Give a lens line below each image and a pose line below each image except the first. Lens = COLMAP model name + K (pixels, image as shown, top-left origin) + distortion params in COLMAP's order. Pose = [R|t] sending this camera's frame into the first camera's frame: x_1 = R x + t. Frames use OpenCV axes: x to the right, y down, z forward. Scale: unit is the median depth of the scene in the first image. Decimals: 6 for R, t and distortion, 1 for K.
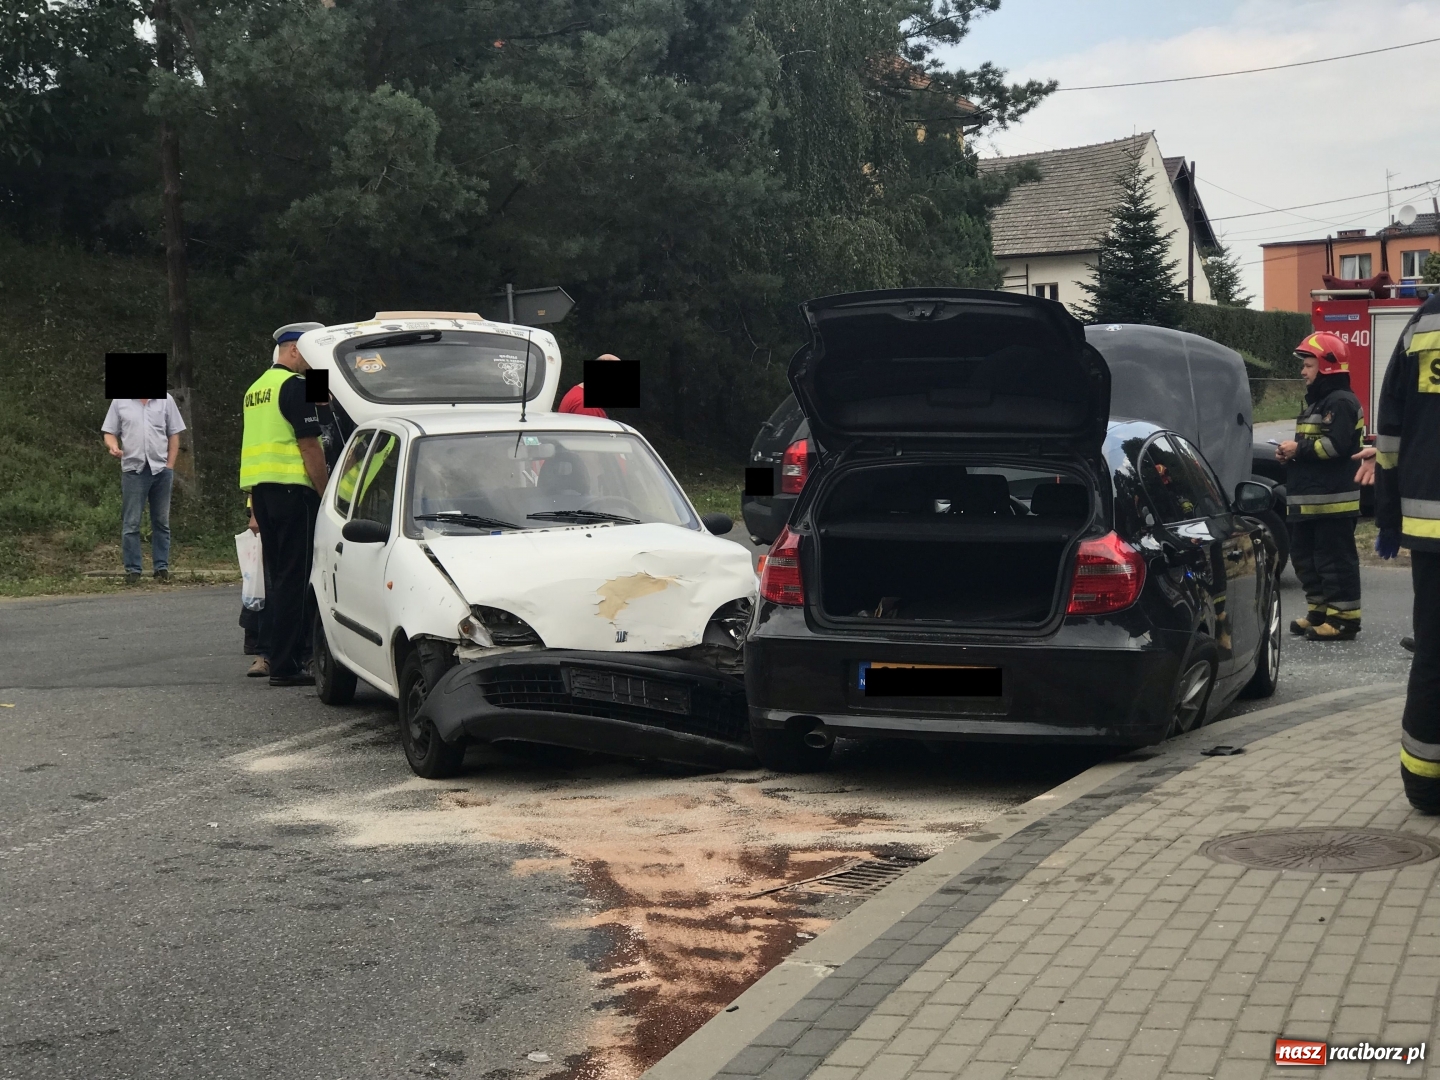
lens RADIAL K [[2364.3, 0, 681.9], [0, 2364.3, 568.7], [0, 0, 1]] dist [-0.095785, 1.179977]
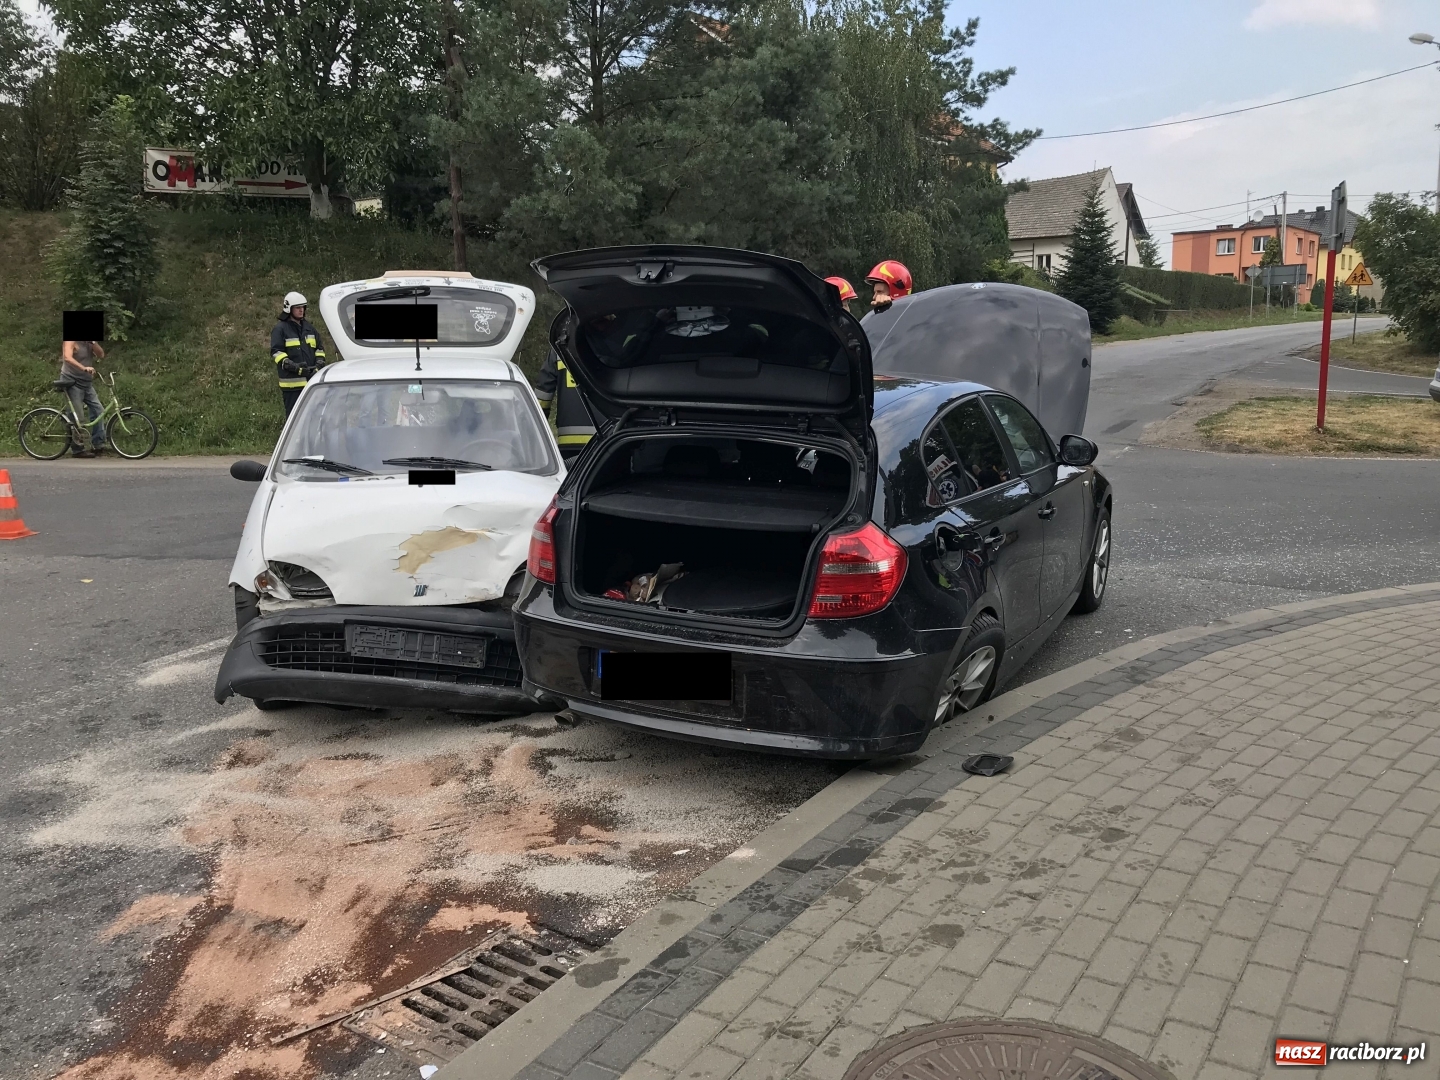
lens RADIAL K [[1206.3, 0, 696.8], [0, 1206.3, 534.7], [0, 0, 1]] dist [0.000282, 0.054839]
pose [[0.991761, 0.028860, -0.124813, 0.157736], [-0.015364, 0.994058, 0.107766, -0.053867], [0.127181, -0.104961, 0.986310, 0.486377]]
